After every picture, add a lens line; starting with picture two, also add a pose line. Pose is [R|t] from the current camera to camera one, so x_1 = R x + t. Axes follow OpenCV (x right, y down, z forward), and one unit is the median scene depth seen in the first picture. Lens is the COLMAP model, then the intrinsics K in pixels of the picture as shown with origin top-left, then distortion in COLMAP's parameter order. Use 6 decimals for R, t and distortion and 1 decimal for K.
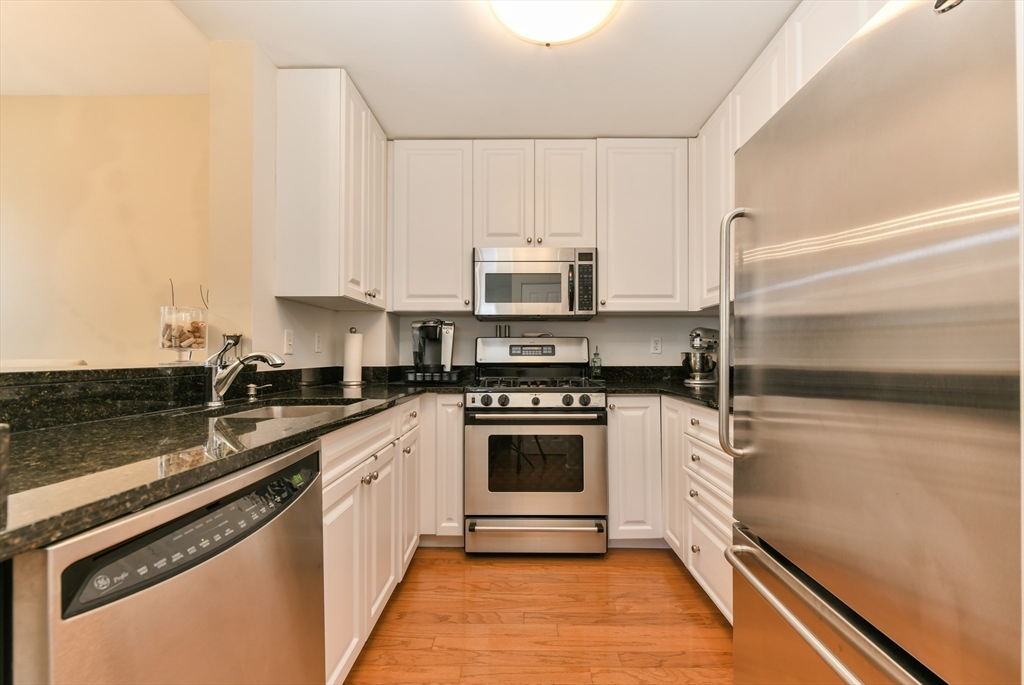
lens RADIAL K [[420.0, 0, 517.2], [0, 420.0, 337.4], [0, 0, 1]] dist [-0.000083, -0.001144]
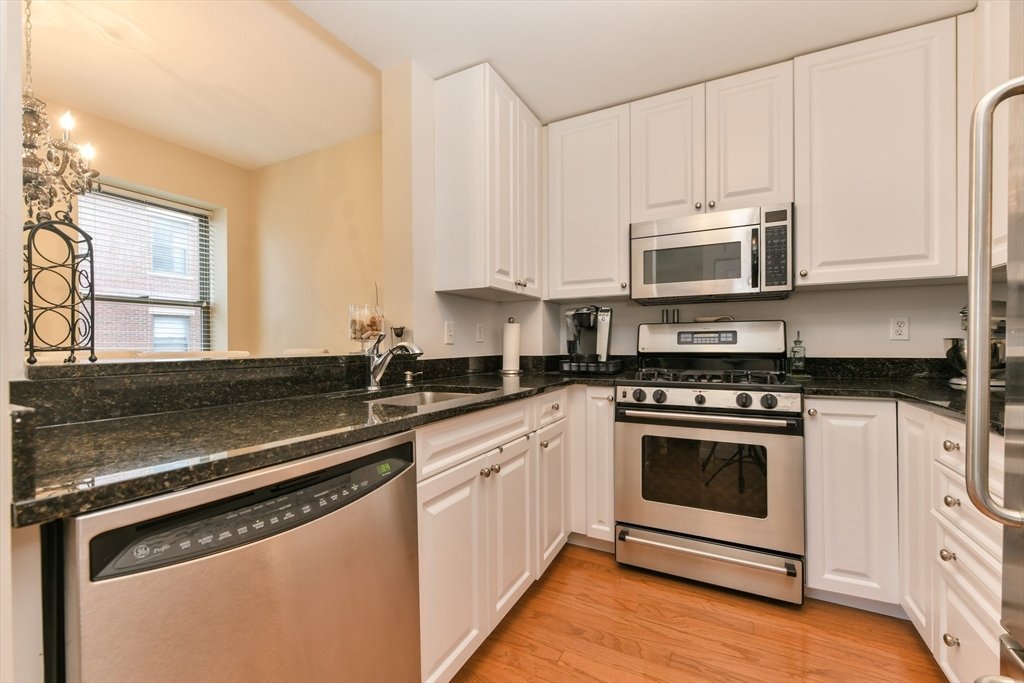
lens RADIAL K [[420.0, 0, 517.2], [0, 420.0, 336.4], [0, 0, 1]] dist [-0.000083, -0.001144]
pose [[0.894642, -0.012964, -0.446595, 0.095011], [0.024306, 0.999511, 0.019677, 0.003130], [0.446122, -0.028459, 0.894520, 0.106740]]
